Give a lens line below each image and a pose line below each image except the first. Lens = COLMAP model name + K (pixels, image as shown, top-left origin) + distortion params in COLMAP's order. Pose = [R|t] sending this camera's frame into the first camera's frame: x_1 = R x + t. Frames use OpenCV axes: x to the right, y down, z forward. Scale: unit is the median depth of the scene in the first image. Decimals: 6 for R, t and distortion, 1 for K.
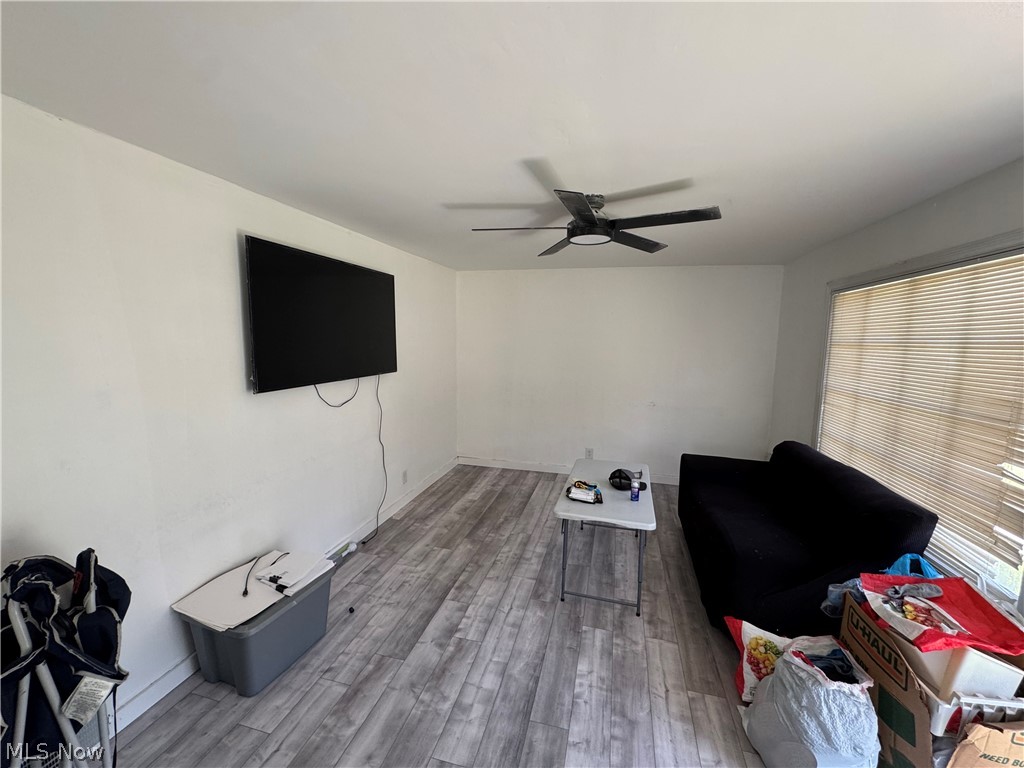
lens RADIAL K [[411.3, 0, 512.0], [0, 411.3, 383.2], [0, 0, 1]] dist [-0.005021, 0.000591]
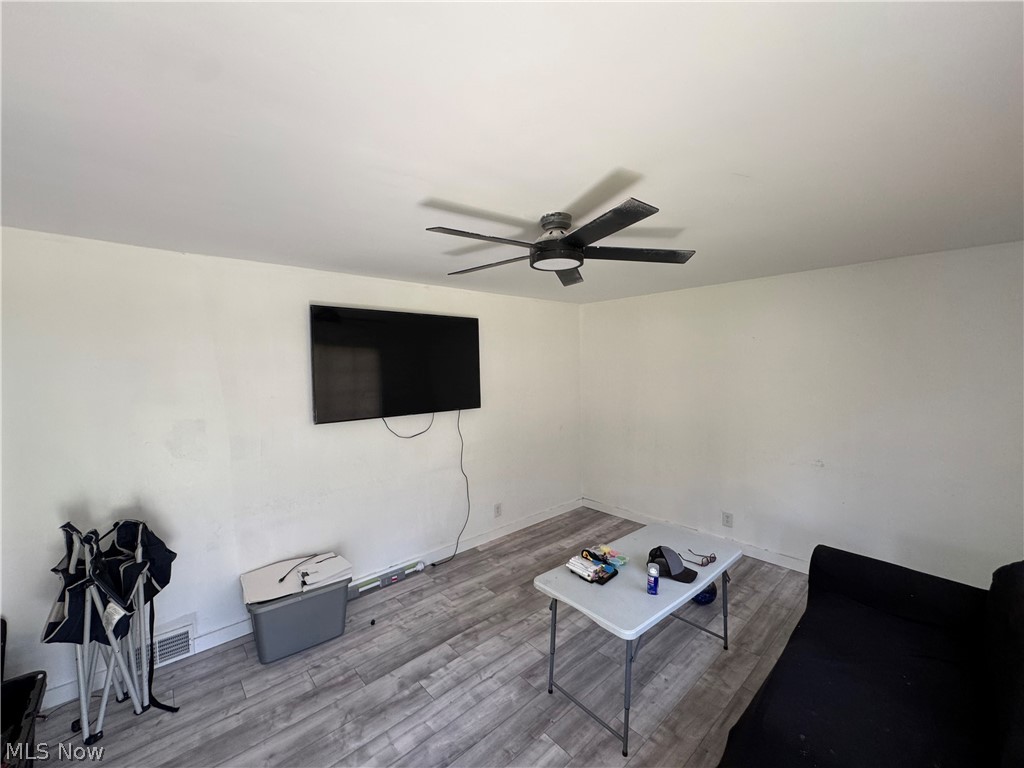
lens RADIAL K [[411.3, 0, 509.5], [0, 411.3, 381.5], [0, 0, 1]] dist [-0.005021, 0.000591]
pose [[0.831412, -0.006394, -0.555619, 0.531502], [-0.036224, 0.997183, -0.065681, -0.040103], [0.554474, 0.074735, 0.828839, 0.226461]]
